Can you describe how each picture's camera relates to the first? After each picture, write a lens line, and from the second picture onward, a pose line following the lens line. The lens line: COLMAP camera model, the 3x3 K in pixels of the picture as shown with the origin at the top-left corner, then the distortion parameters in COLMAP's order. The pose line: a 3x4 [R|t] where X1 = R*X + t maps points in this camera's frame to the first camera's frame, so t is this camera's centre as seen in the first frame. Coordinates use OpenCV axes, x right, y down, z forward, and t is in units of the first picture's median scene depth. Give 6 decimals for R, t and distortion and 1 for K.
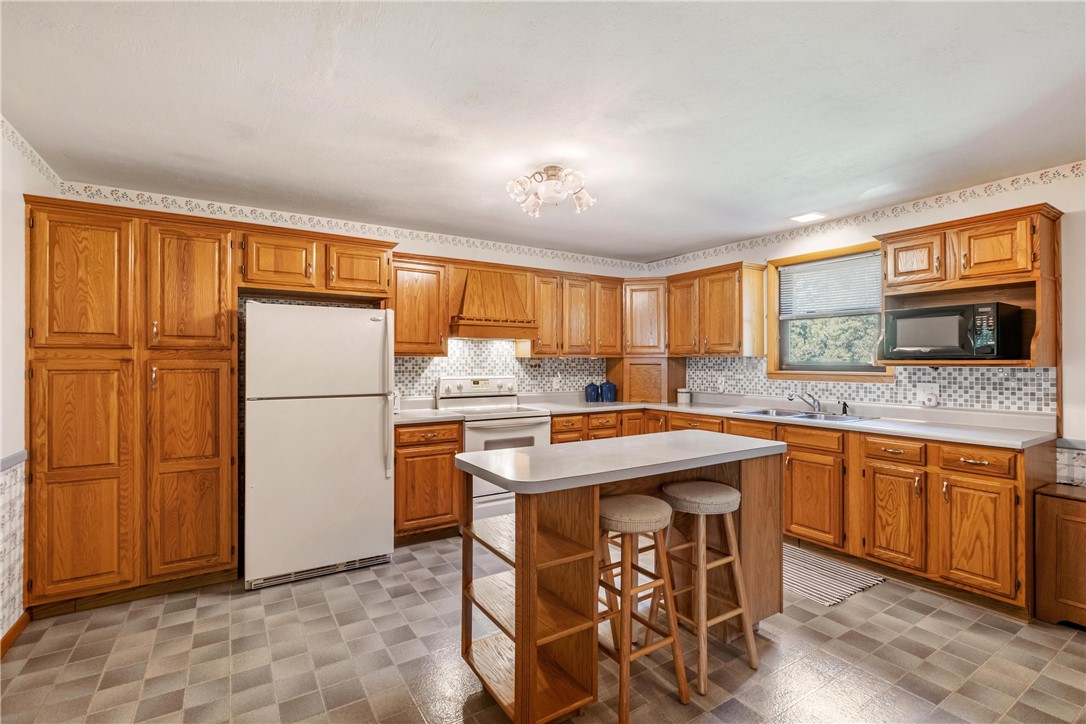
lens RADIAL K [[497.3, 0, 545.9], [0, 497.3, 358.5], [0, 0, 1]] dist [-0.002524, -0.000253]
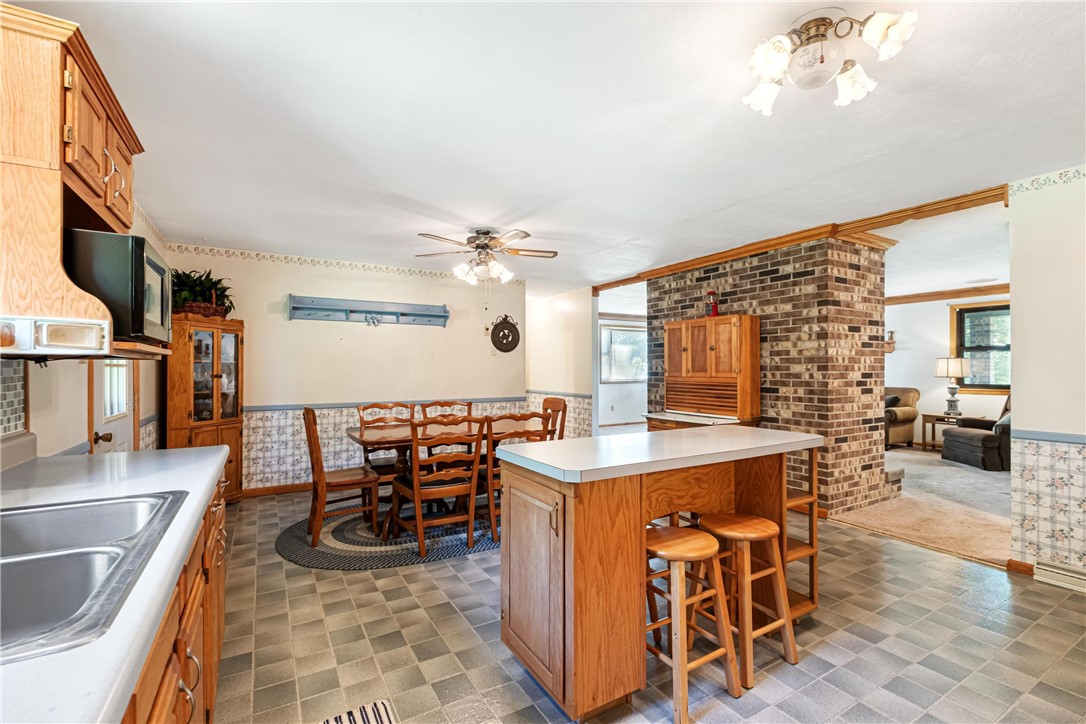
lens RADIAL K [[475.8, 0, 540.3], [0, 475.8, 364.9], [0, 0, 1]] dist [-0.002714, 0.000216]
pose [[-0.999108, -0.000981, 0.042216, 0.264445], [-0.001659, 0.999870, -0.016019, 0.027664], [-0.042194, -0.016075, -0.998980, 1.310374]]
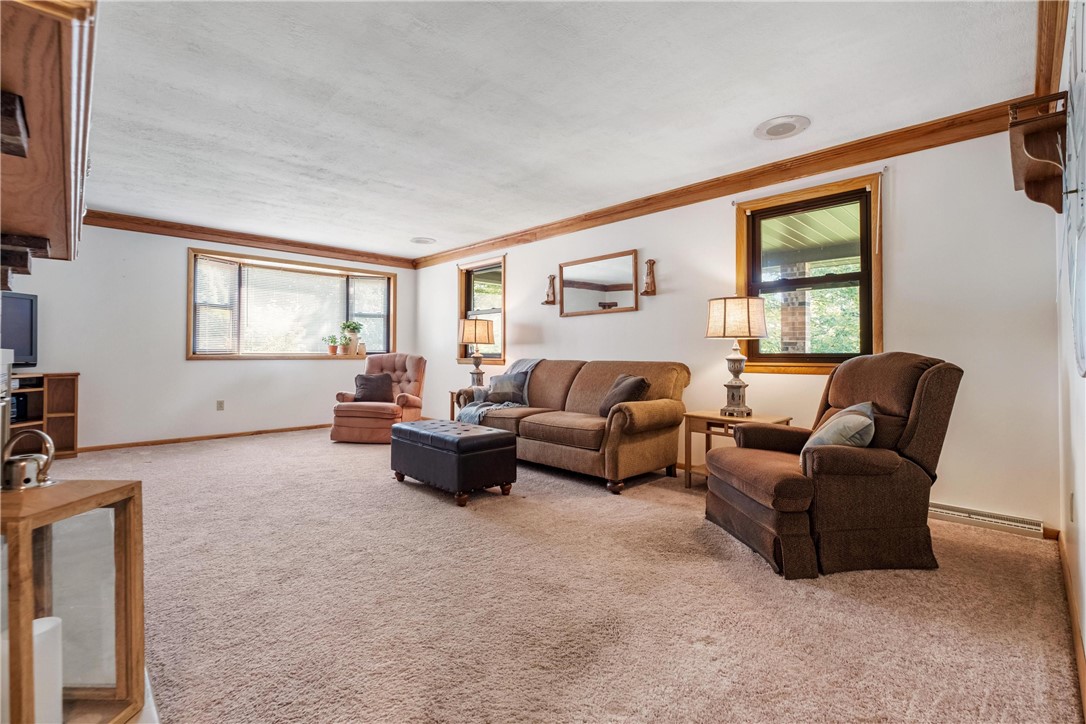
lens RADIAL K [[486.9, 0, 536.9], [0, 486.9, 344.6], [0, 0, 1]] dist [-0.000654, -0.000102]
pose [[-0.980426, -0.009046, -0.196680, -0.779209], [-0.003390, 0.999571, -0.029079, 0.087418], [0.196859, -0.027843, -0.980036, 0.150986]]
